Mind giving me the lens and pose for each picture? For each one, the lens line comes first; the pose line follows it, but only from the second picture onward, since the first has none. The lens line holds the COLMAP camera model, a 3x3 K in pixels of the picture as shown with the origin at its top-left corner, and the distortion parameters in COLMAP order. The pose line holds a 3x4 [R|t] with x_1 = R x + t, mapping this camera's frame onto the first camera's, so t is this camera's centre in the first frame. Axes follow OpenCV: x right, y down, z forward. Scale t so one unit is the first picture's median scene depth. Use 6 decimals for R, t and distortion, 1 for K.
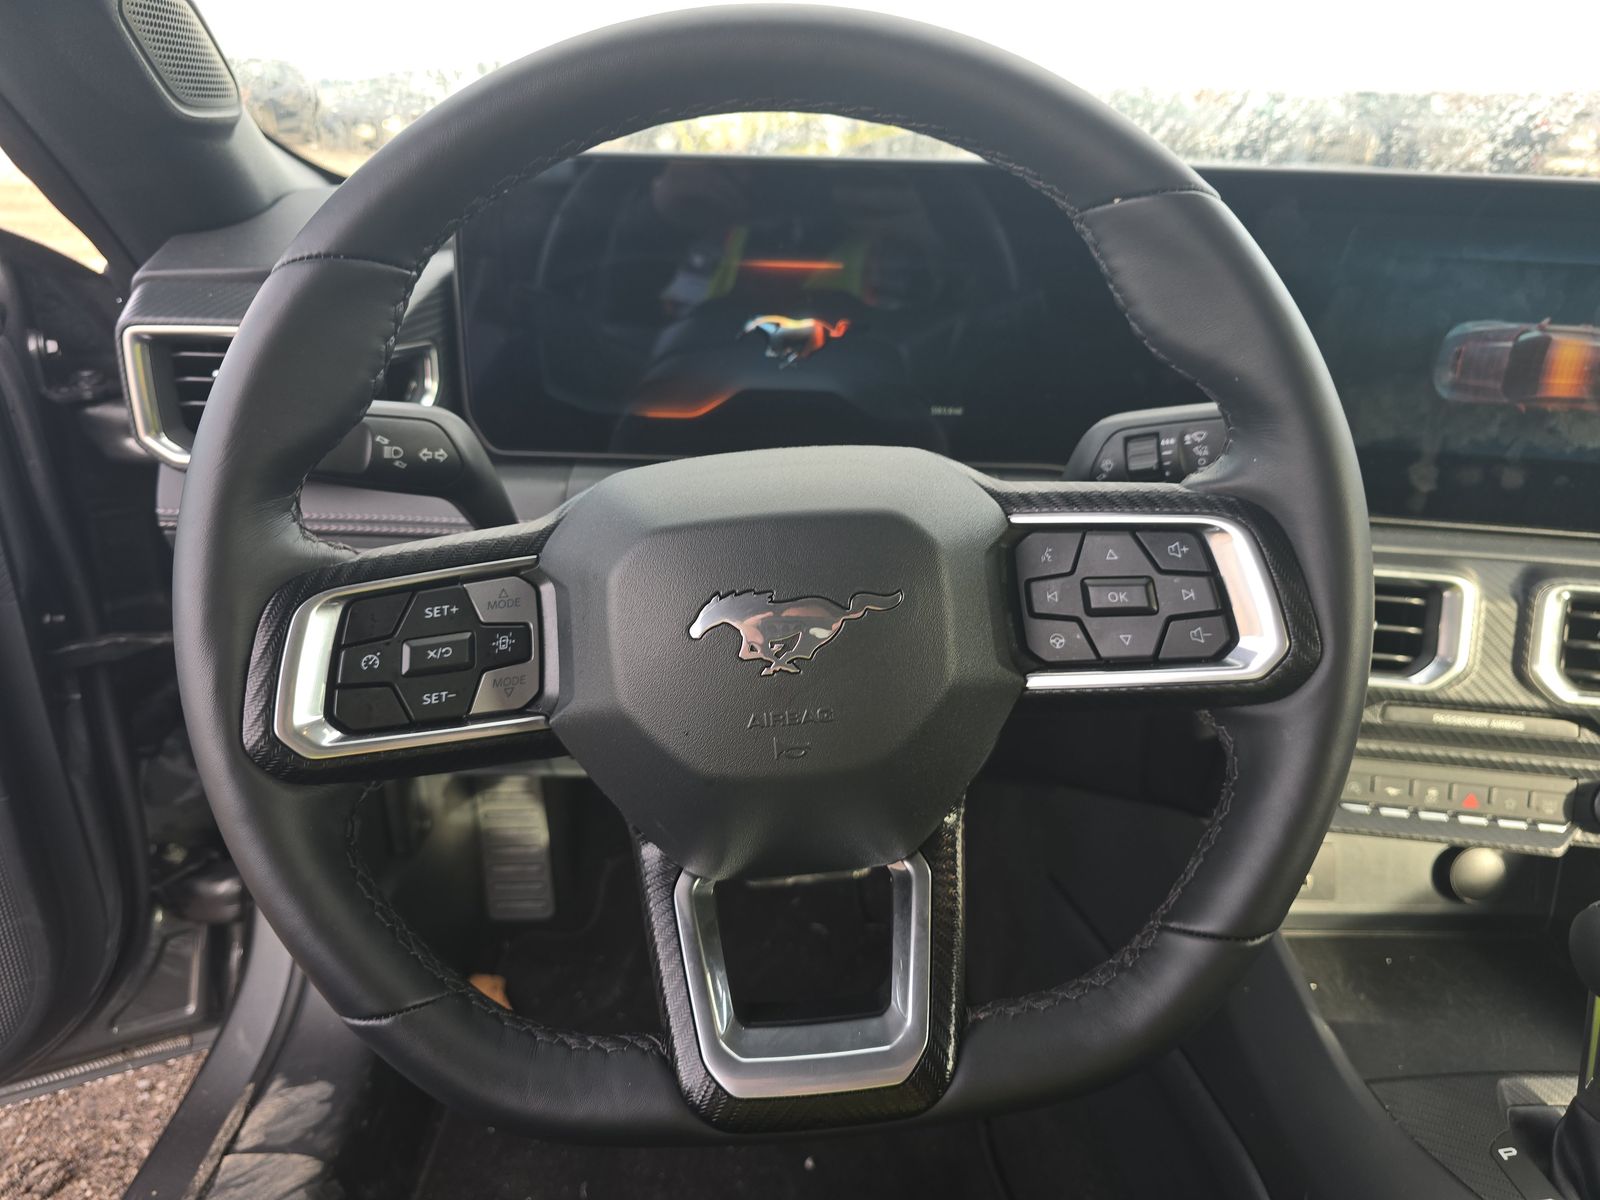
lens RADIAL K [[1096.2, 0, 800.0], [0, 1096.2, 600.0], [0, 0, 1]] dist [0.027959, -0.033969]
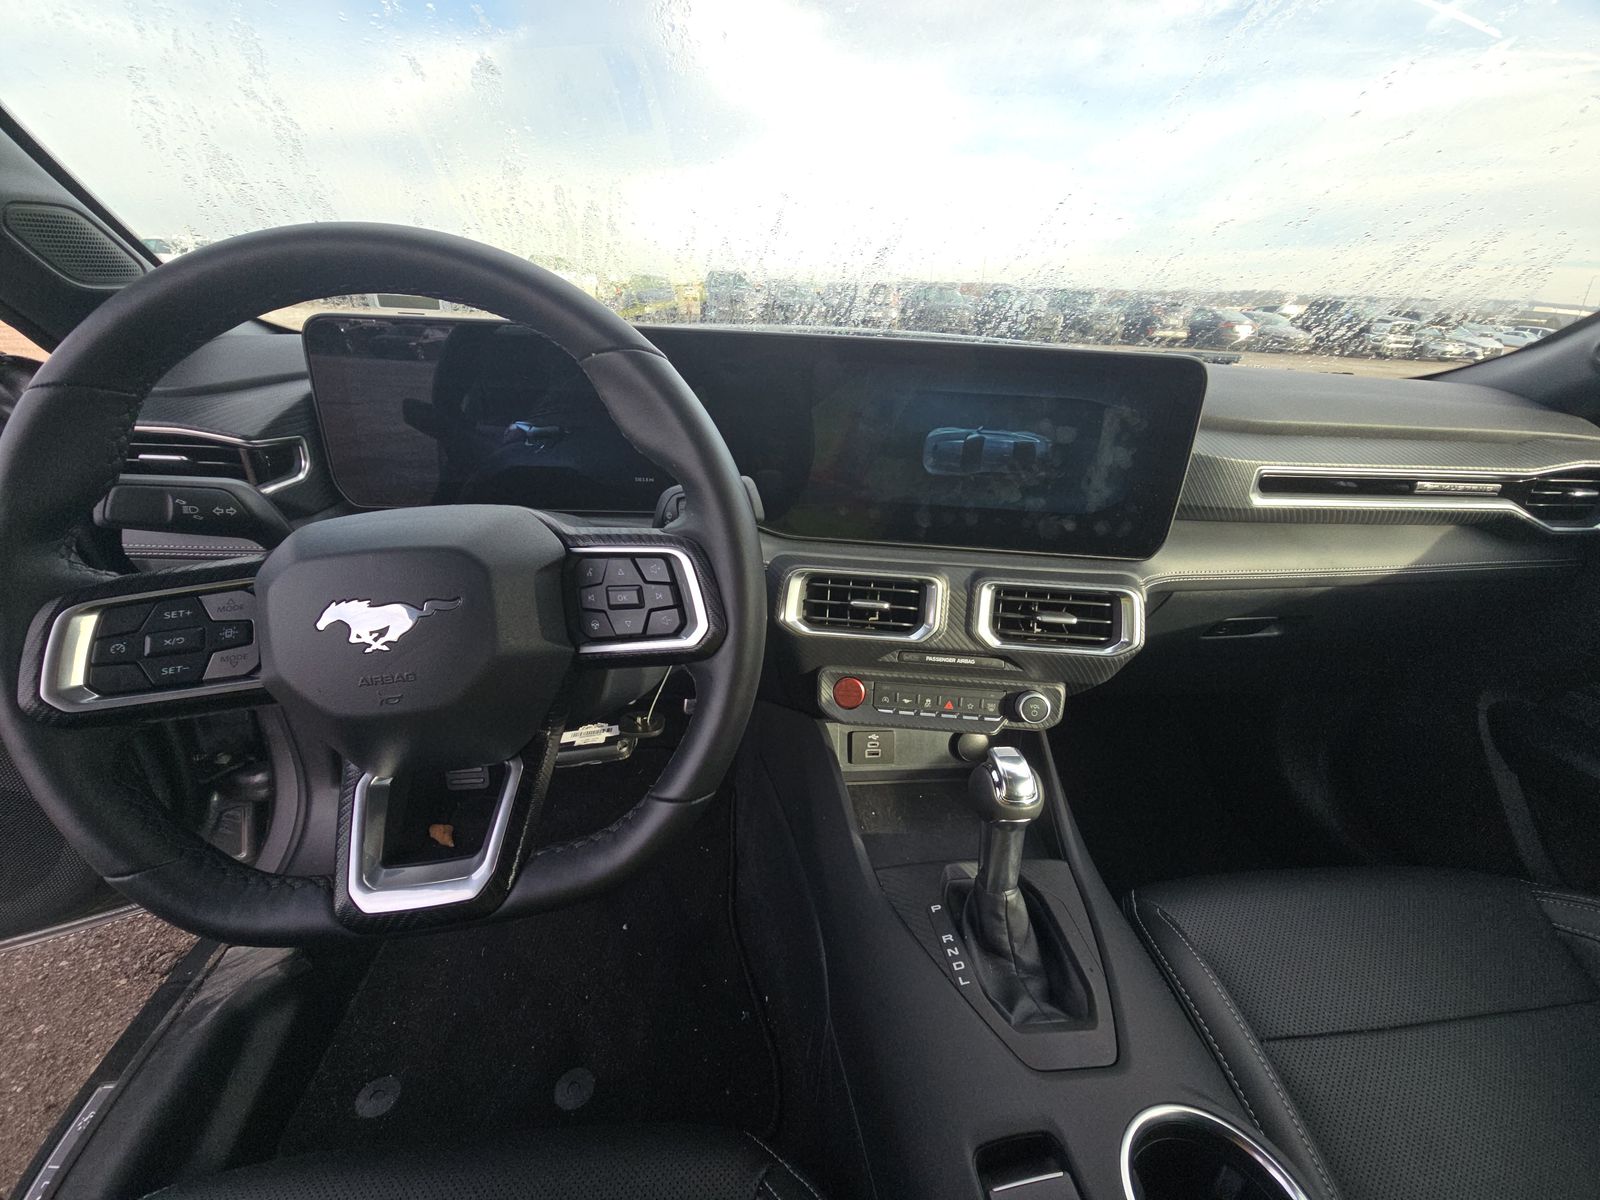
lens RADIAL K [[645.4, 0, 800.5], [0, 645.4, 606.3], [0, 0, 1]] dist [-0.001742, -0.000524]
pose [[0.995751, -0.018004, 0.090315, 0.440352], [0.015192, 0.999381, 0.031721, -0.015503], [-0.090830, -0.030214, 0.995408, 0.015702]]
